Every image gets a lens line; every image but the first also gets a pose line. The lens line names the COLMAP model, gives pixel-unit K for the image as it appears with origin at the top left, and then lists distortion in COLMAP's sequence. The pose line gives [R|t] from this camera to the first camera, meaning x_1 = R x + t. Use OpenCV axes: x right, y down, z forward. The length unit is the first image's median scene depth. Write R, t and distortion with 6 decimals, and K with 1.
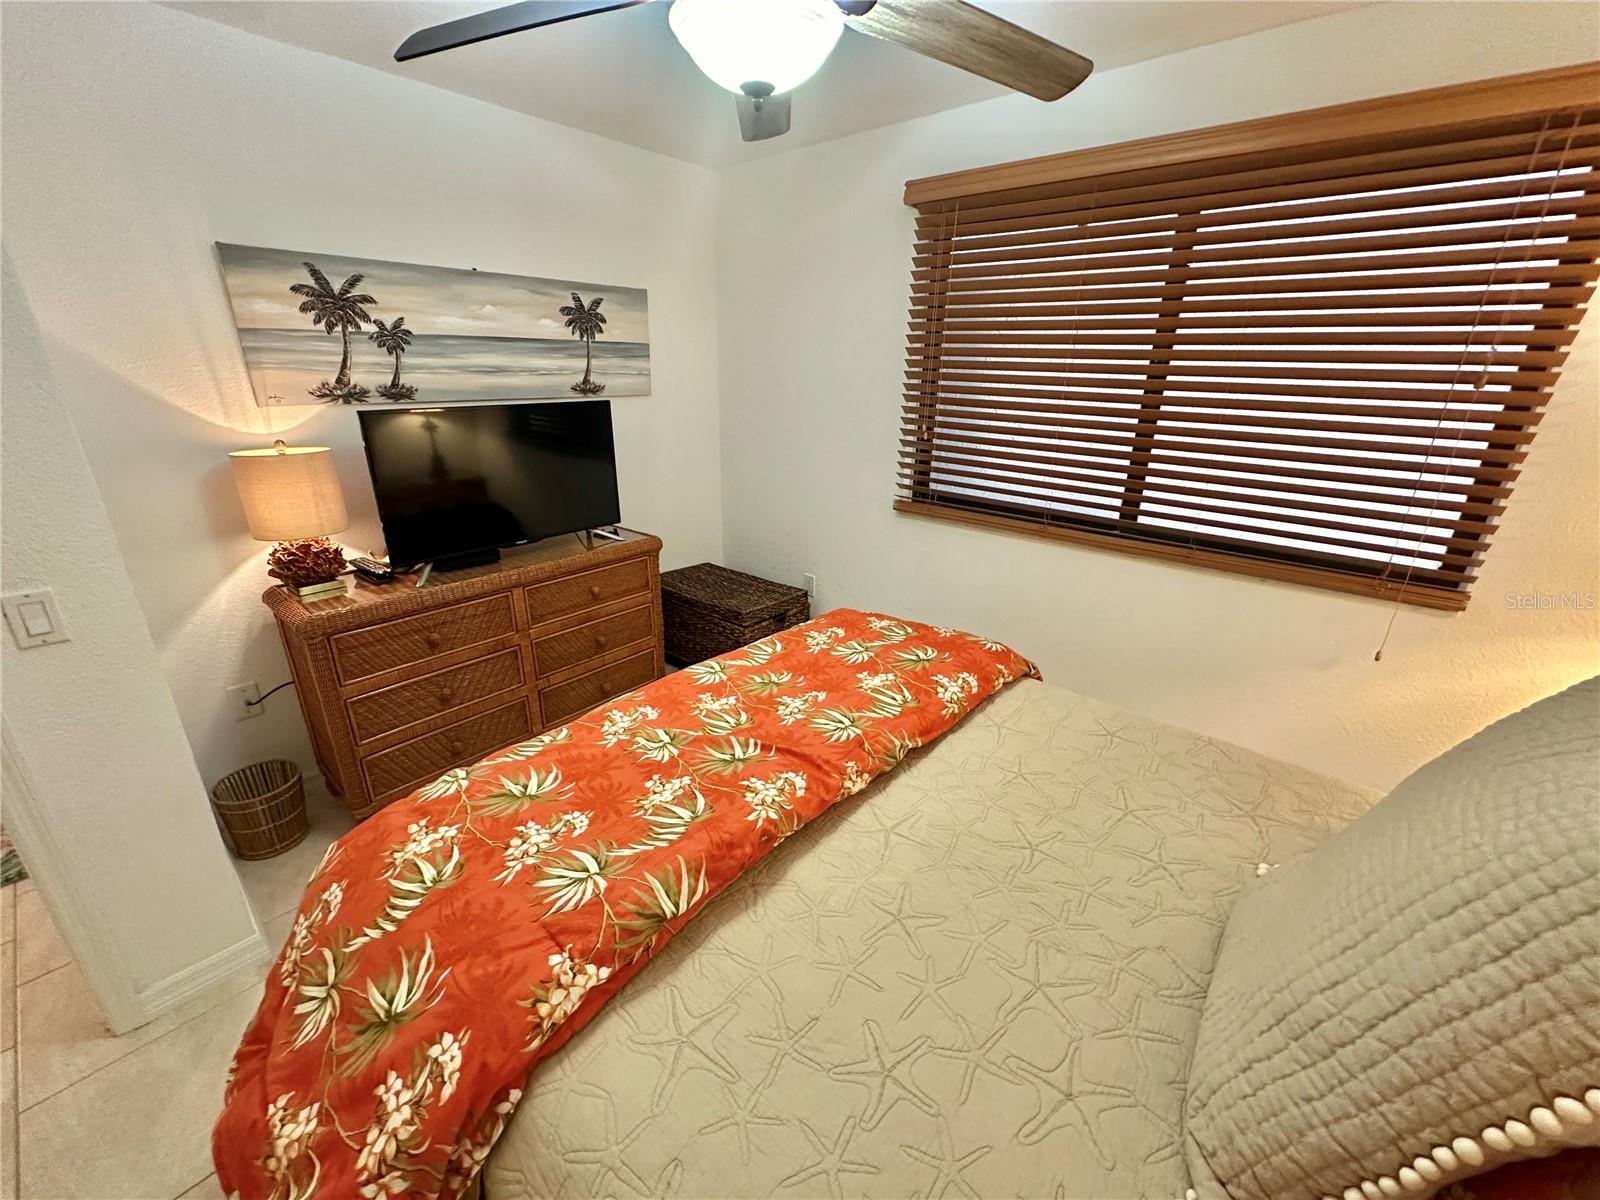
lens RADIAL K [[641.8, 0, 800.6], [0, 641.8, 601.1], [0, 0, 1]] dist [-0.002809, 0.000757]
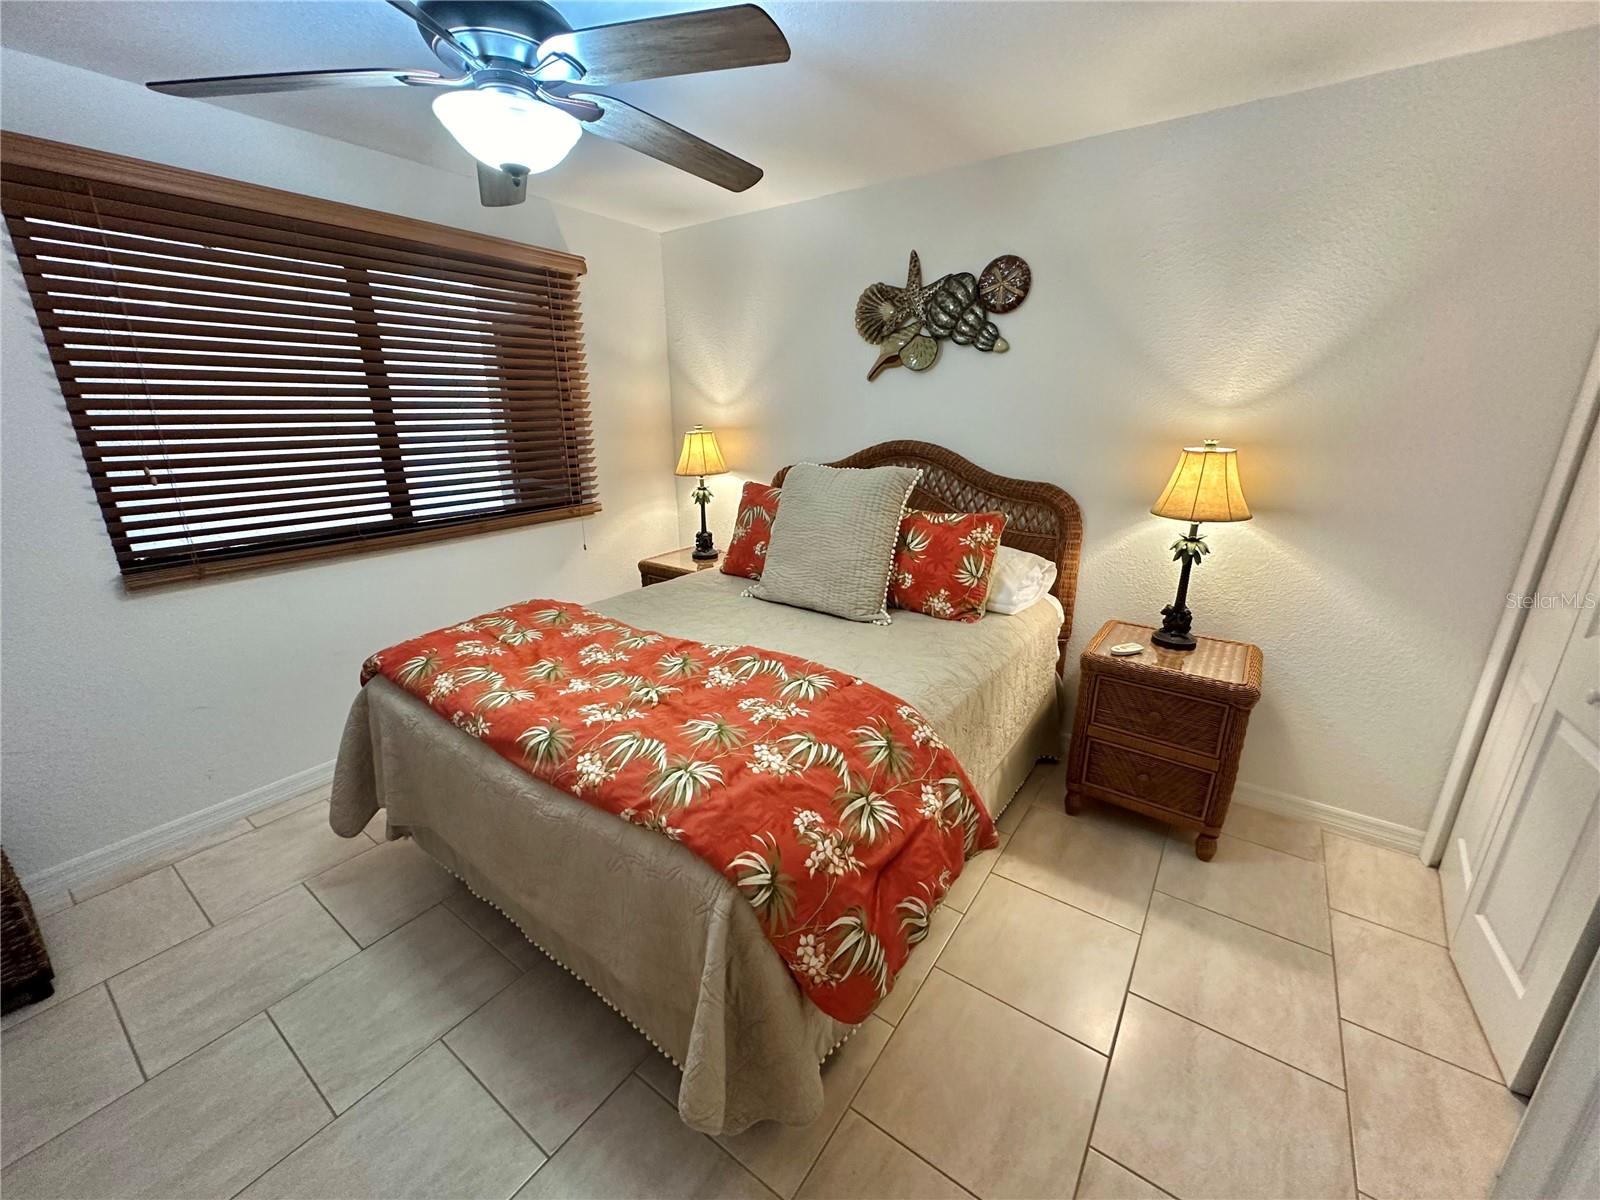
lens RADIAL K [[641.8, 0, 806.2], [0, 641.8, 600.6], [0, 0, 1]] dist [-0.002809, 0.000757]
pose [[-0.091973, -0.319383, 0.943152, -0.823410], [0.351602, 0.875740, 0.330842, -0.141833], [-0.931621, 0.362042, 0.031751, 0.383390]]
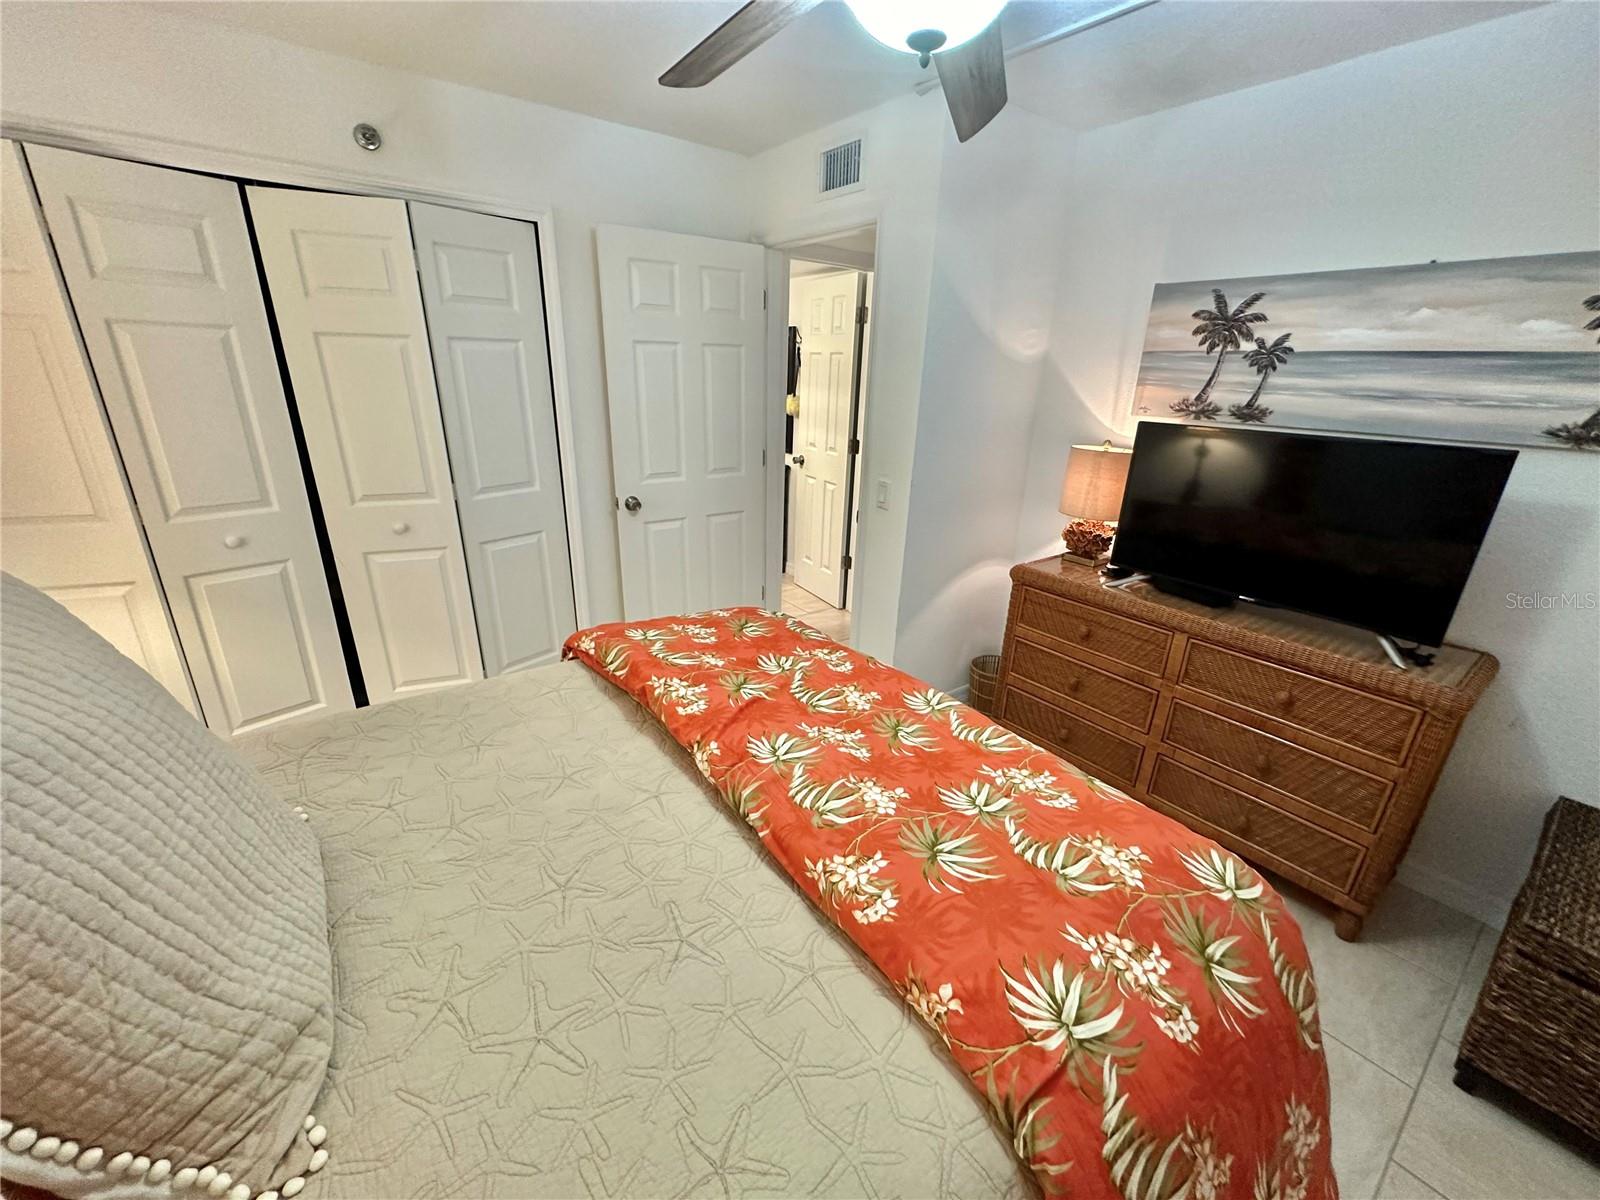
lens RADIAL K [[641.8, 0, 798.1], [0, 641.8, 600.5], [0, 0, 1]] dist [-0.002809, 0.000757]
pose [[-0.215816, 0.312154, -0.925194, 0.538119], [-0.373721, 0.848968, 0.373612, -0.217472], [0.902084, 0.426395, -0.066563, 0.645723]]
